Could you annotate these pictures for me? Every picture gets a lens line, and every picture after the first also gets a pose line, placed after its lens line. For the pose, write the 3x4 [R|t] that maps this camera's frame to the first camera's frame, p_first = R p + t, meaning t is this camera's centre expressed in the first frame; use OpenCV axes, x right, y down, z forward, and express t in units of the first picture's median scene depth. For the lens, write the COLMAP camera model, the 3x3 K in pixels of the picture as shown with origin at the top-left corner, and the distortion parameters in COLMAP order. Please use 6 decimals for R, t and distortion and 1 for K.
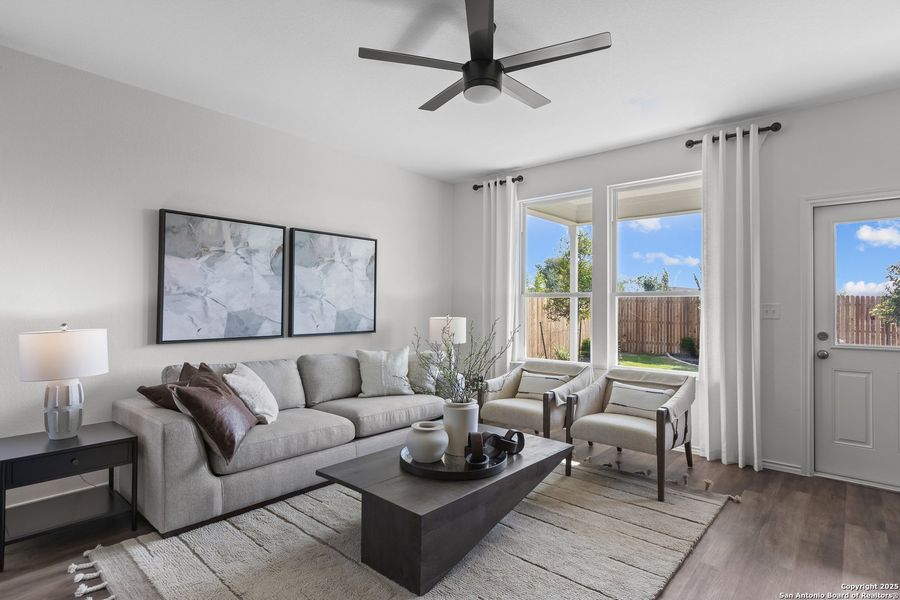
lens RADIAL K [[467.6, 0, 449.3], [0, 467.6, 296.3], [0, 0, 1]] dist [0.001012, 0.001416]
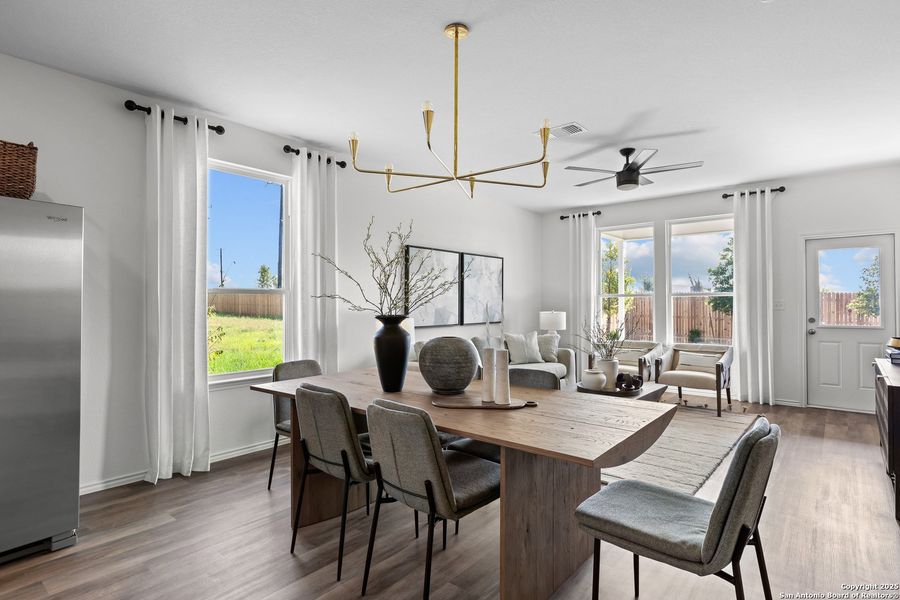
lens RADIAL K [[467.6, 0, 451.0], [0, 467.6, 296.8], [0, 0, 1]] dist [0.001012, 0.001416]
pose [[0.999685, -0.008856, 0.023501, -0.441502], [0.008765, 0.999954, 0.003964, -0.011677], [-0.023535, -0.003757, 0.999716, -0.533260]]
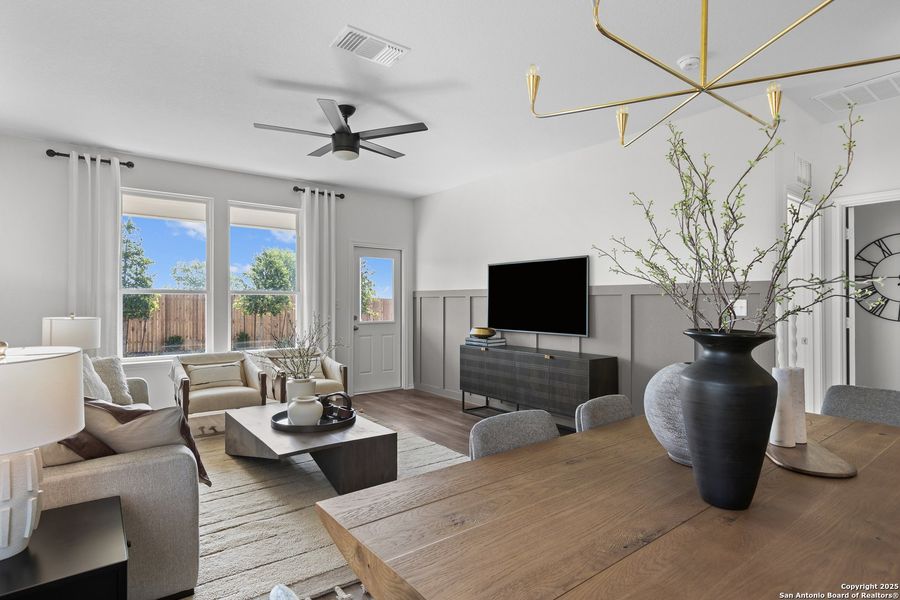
lens RADIAL K [[467.6, 0, 449.7], [0, 467.6, 304.4], [0, 0, 1]] dist [0.001012, 0.001416]
pose [[0.186828, -0.011003, 0.982331, -0.858144], [-0.012154, 0.999835, 0.013511, 0.003343], [-0.982318, -0.014463, 0.186663, 0.280085]]
